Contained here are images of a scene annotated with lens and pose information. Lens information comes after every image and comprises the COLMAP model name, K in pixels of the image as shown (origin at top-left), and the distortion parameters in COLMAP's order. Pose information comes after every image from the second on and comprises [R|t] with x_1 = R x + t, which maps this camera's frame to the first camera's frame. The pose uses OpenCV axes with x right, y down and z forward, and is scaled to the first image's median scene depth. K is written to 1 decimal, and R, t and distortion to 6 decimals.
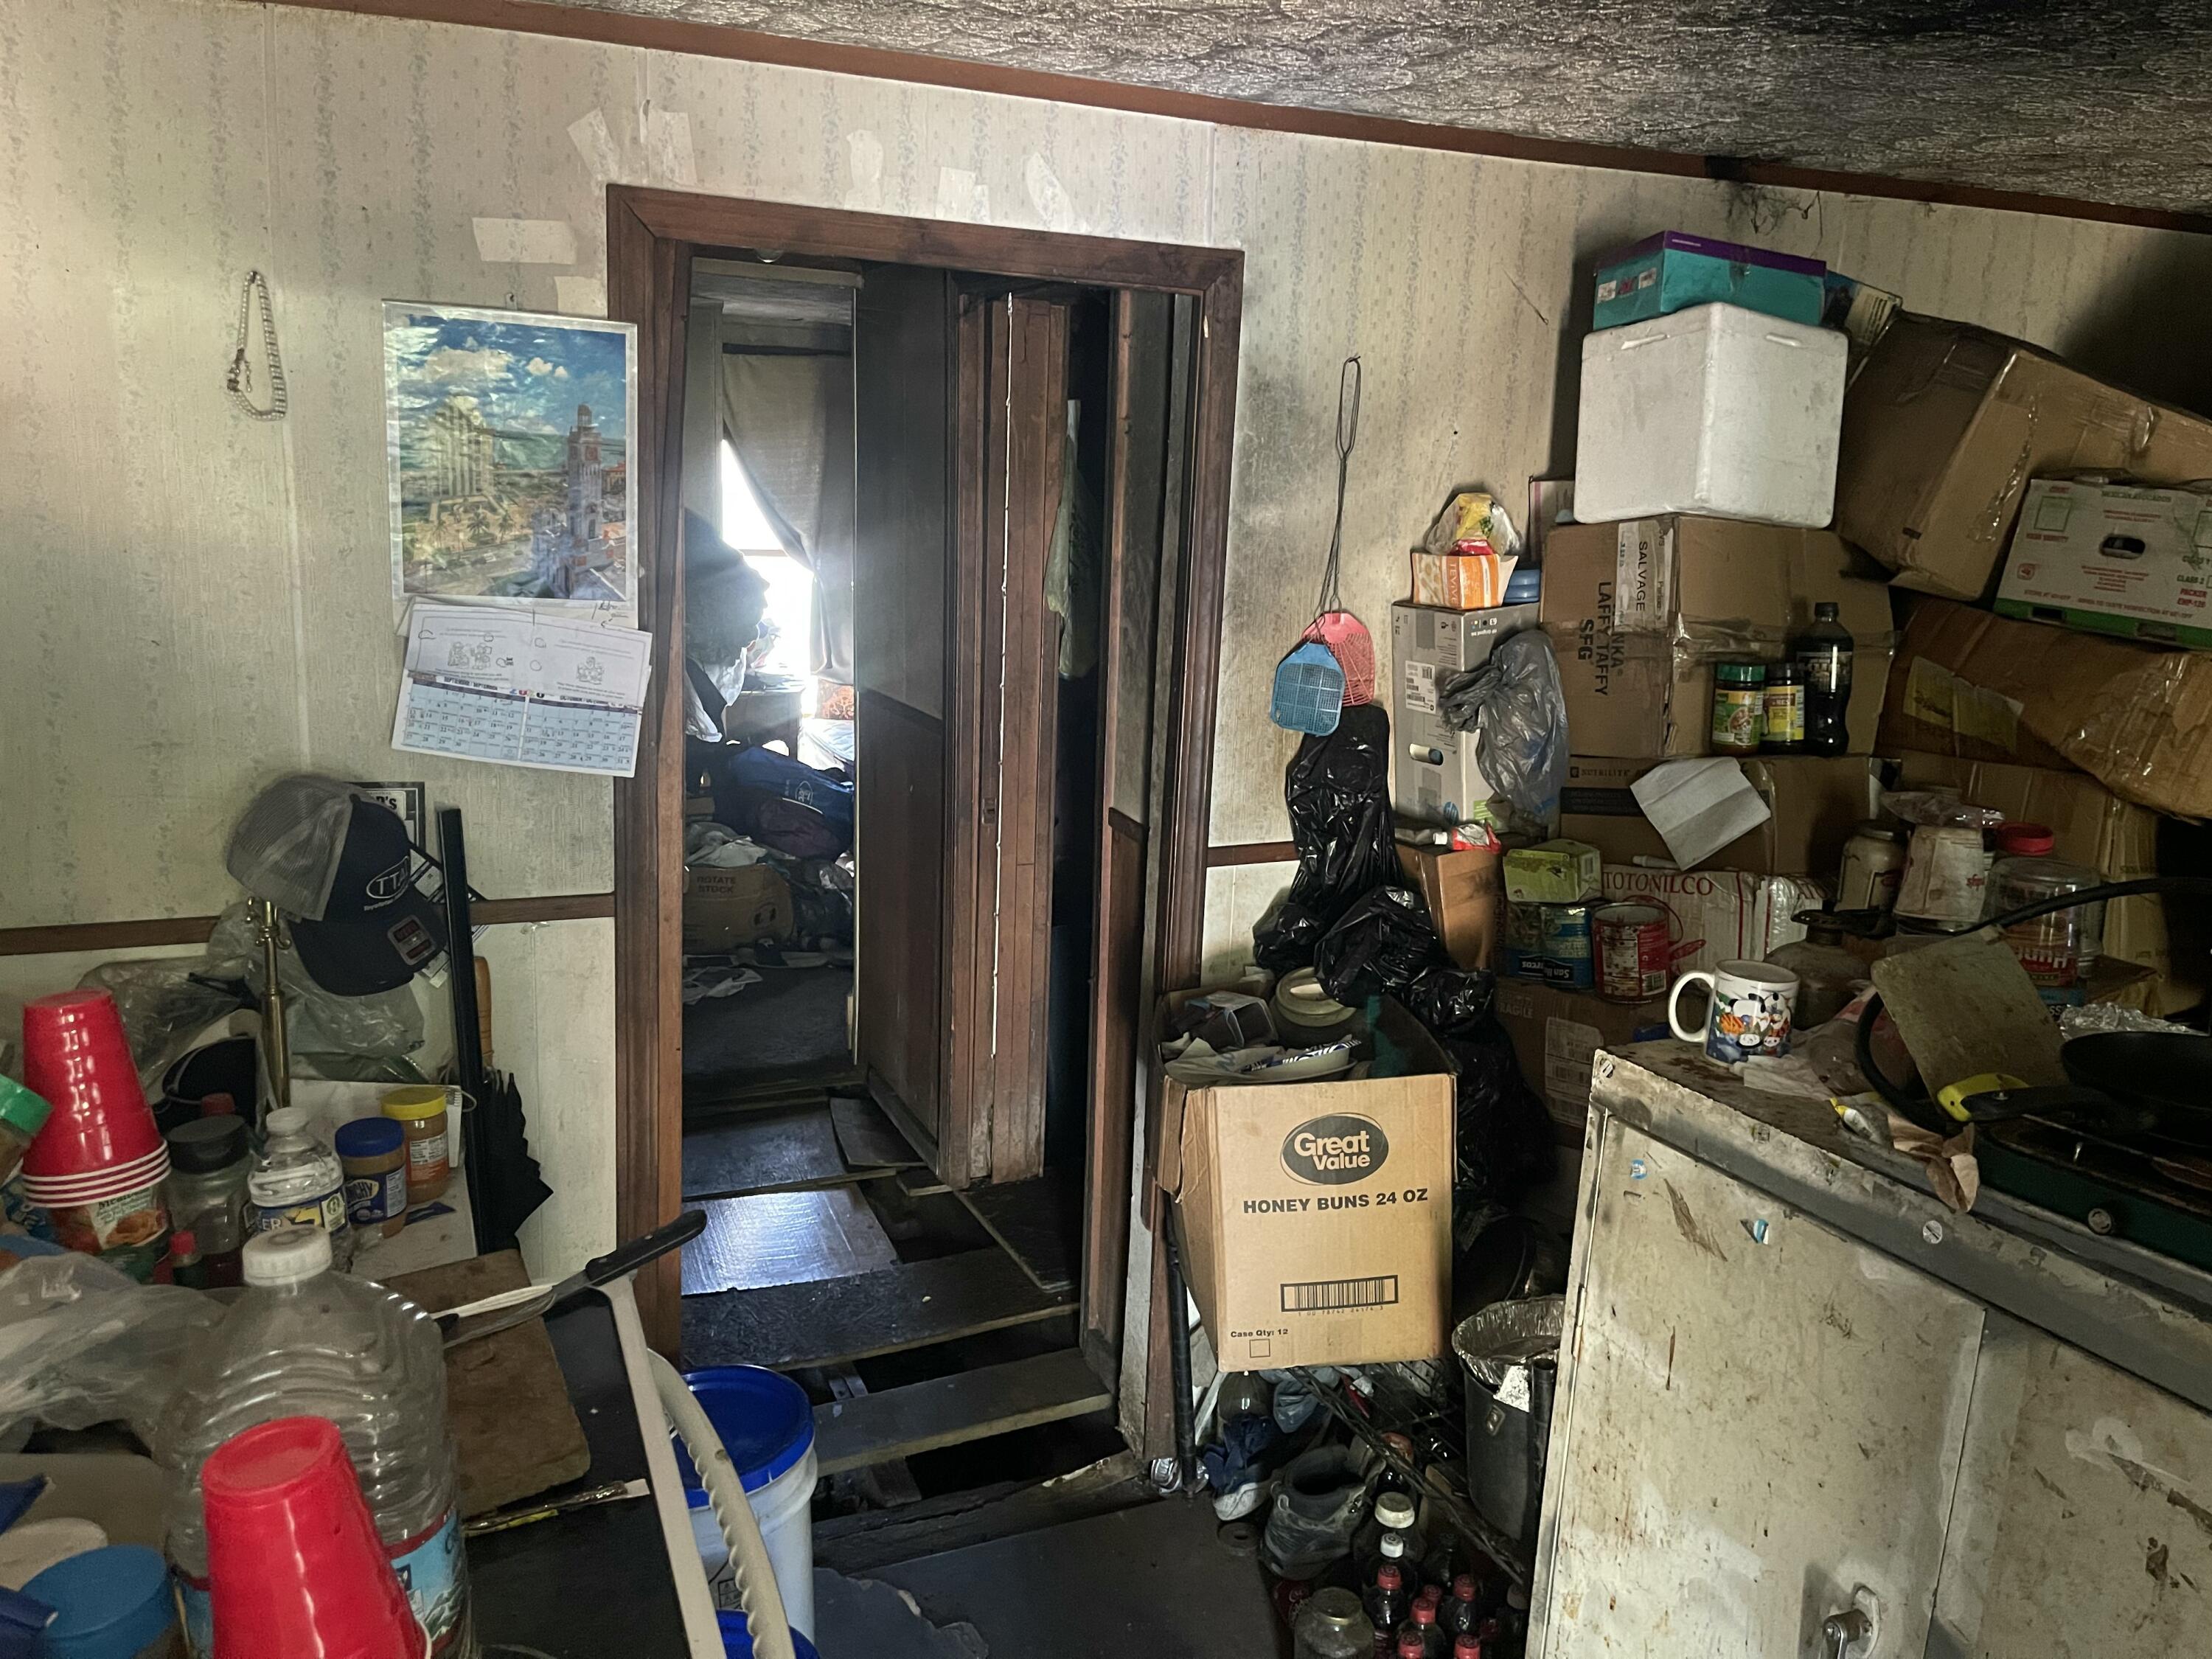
lens RADIAL K [[1626.5, 0, 1106.0], [0, 1626.5, 829.5], [0, 0, 1]] dist [0.007032, 0.001679]
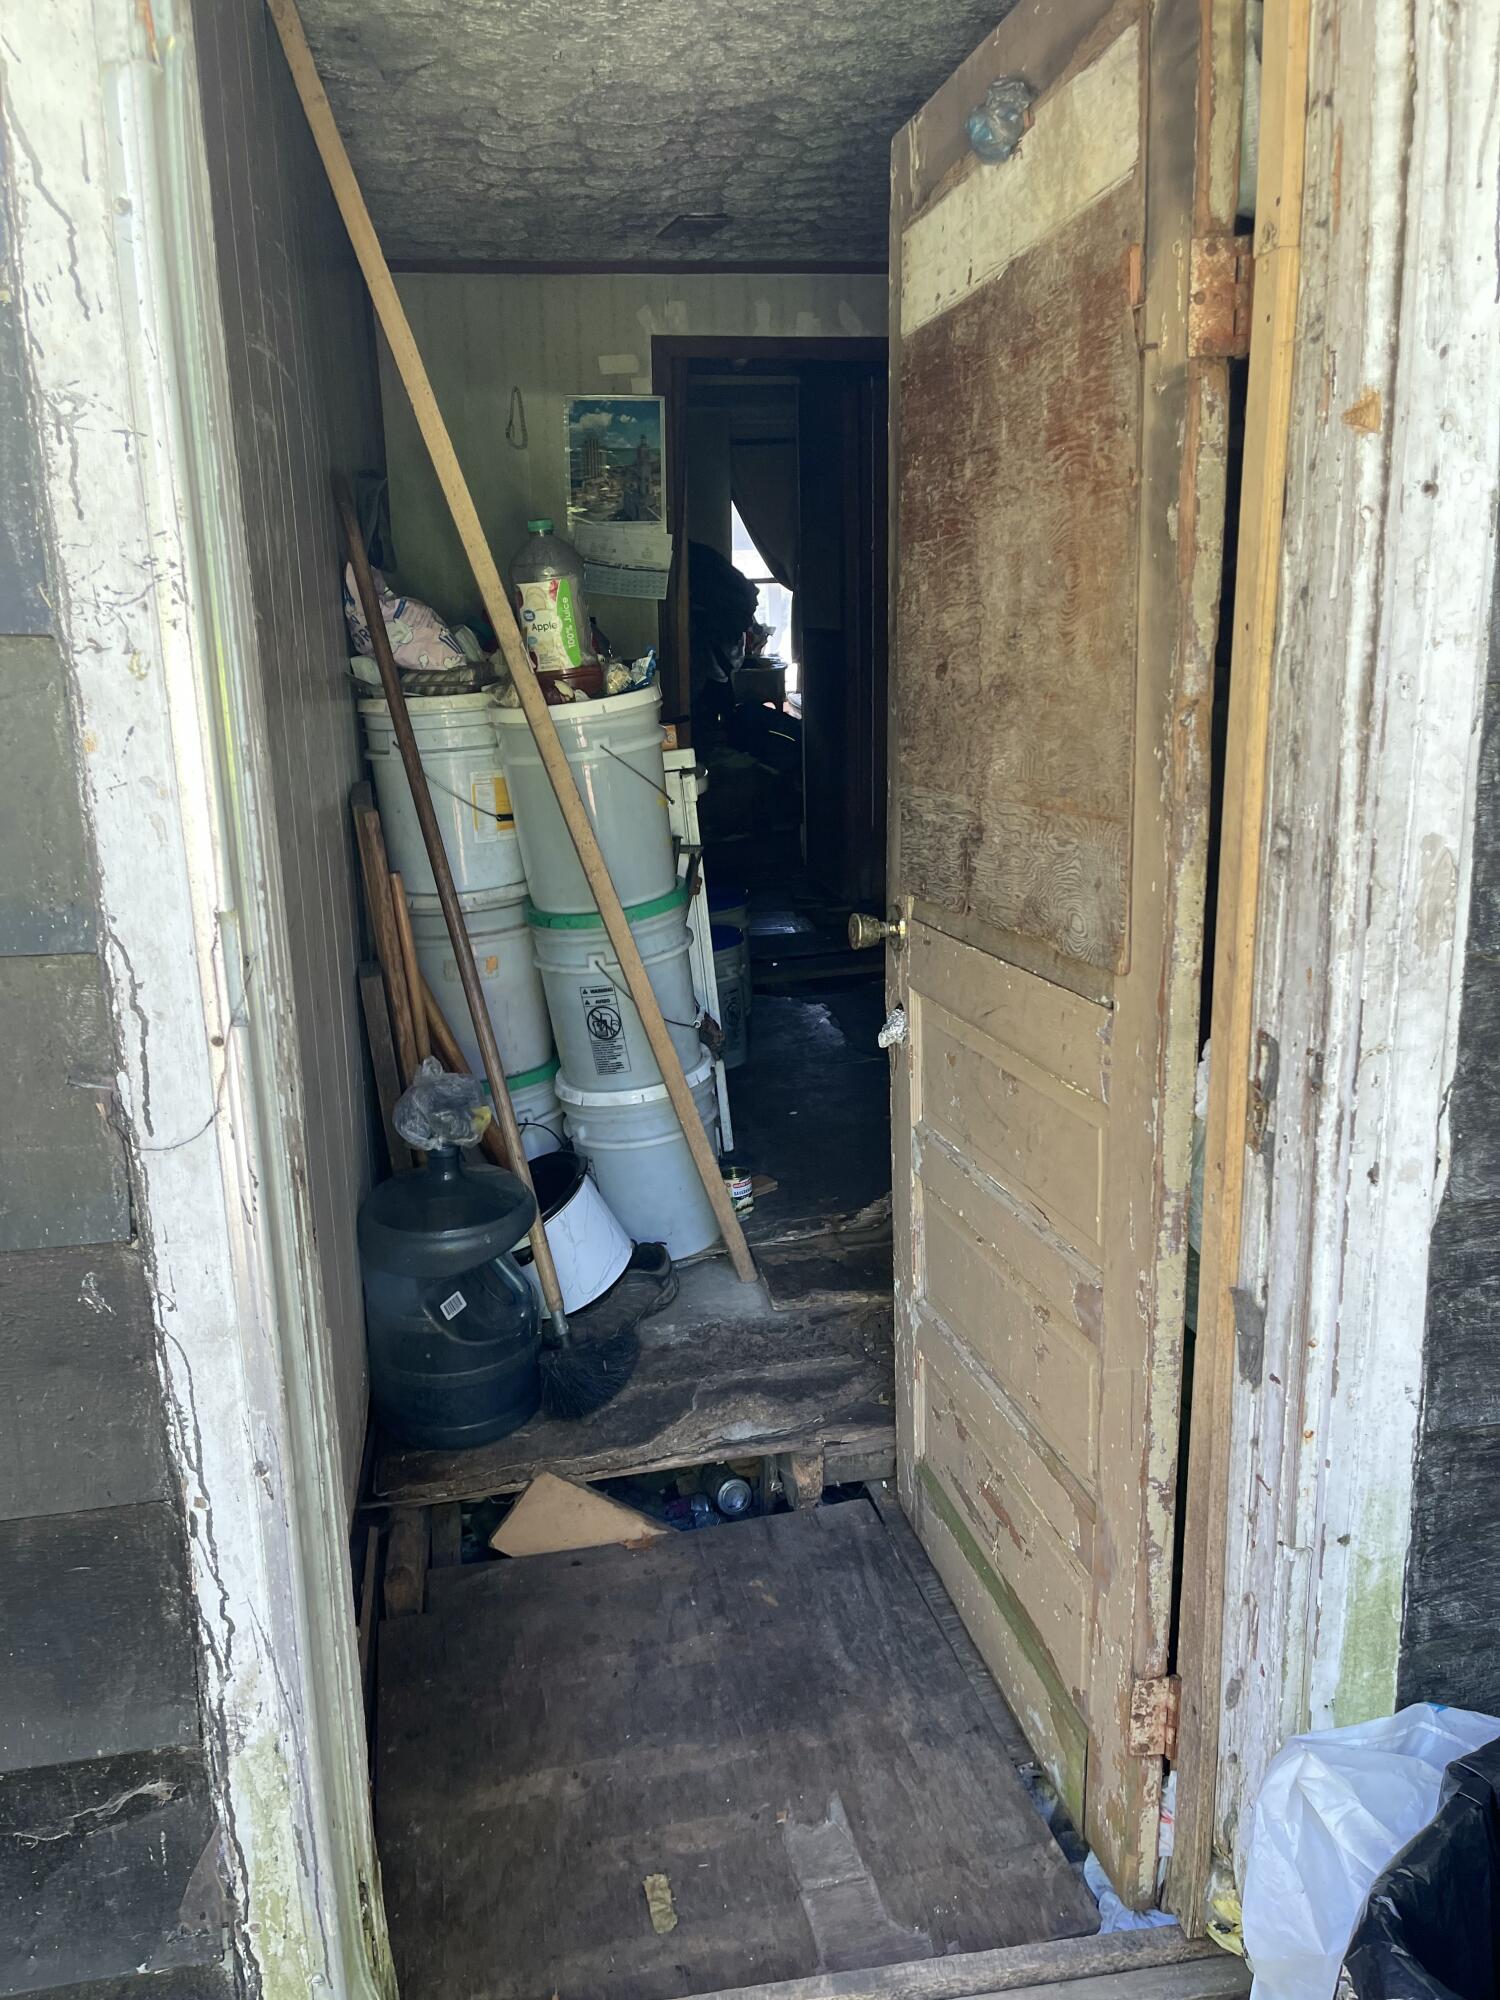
lens RADIAL K [[1470.6, 0, 750.0], [0, 1470.6, 1000.0], [0, 0, 1]] dist [0.007032, 0.001679]
pose [[0.969560, 0.005088, -0.244802, 0.345561], [0.008071, 0.998577, 0.052718, 0.435870], [0.244722, -0.053088, 0.968139, -1.039734]]
